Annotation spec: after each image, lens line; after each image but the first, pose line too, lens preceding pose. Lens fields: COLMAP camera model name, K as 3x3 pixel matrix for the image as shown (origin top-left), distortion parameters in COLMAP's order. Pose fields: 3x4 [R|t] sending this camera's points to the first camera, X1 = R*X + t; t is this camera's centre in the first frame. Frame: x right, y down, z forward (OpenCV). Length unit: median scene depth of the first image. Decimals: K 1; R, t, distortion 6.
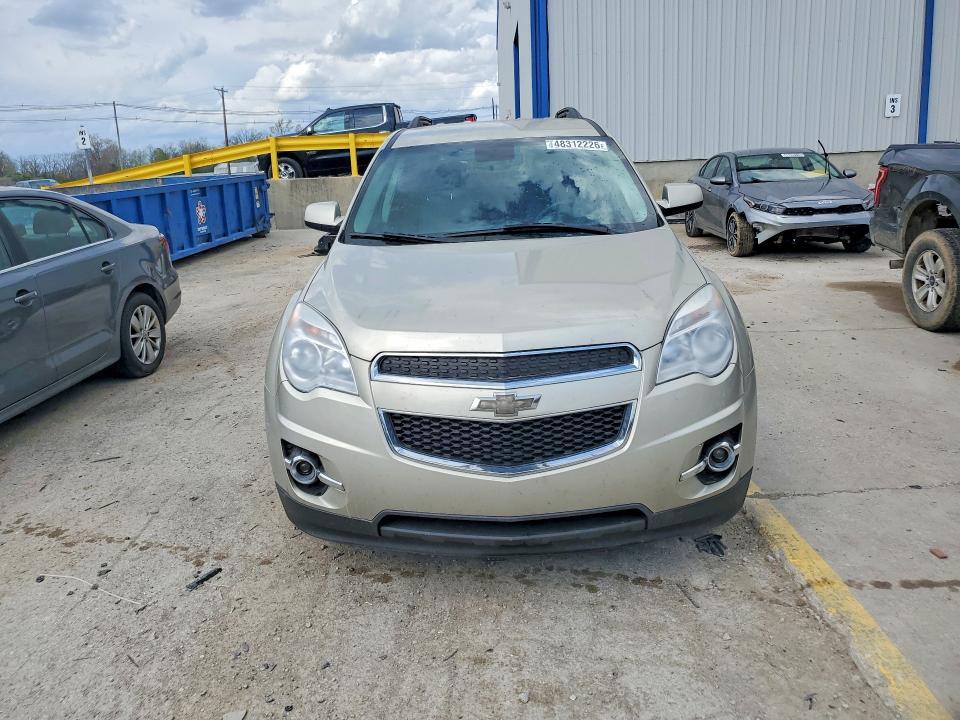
lens RADIAL K [[798.5, 0, 480.0], [0, 798.5, 360.0], [0, 0, 1]] dist [0.004655, 0.007201]
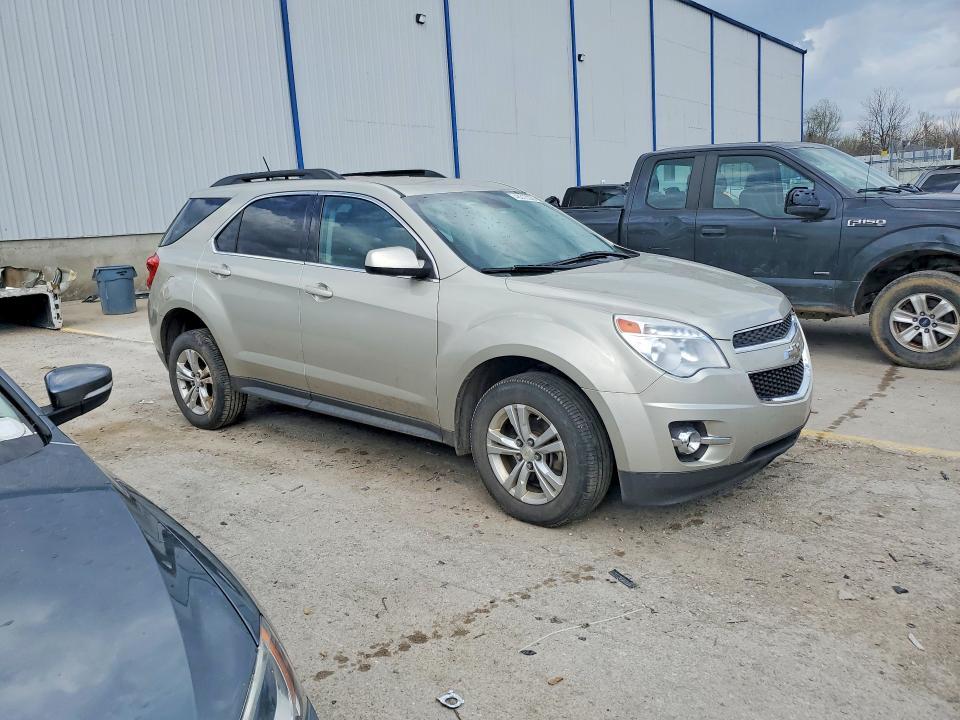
lens RADIAL K [[798.5, 0, 480.0], [0, 798.5, 360.0], [0, 0, 1]] dist [0.004655, 0.007201]
pose [[0.562031, -0.133690, 0.816240, -1.260408], [0.220753, 0.975299, 0.007739, -0.059063], [-0.797113, 0.175838, 0.577661, 0.481895]]
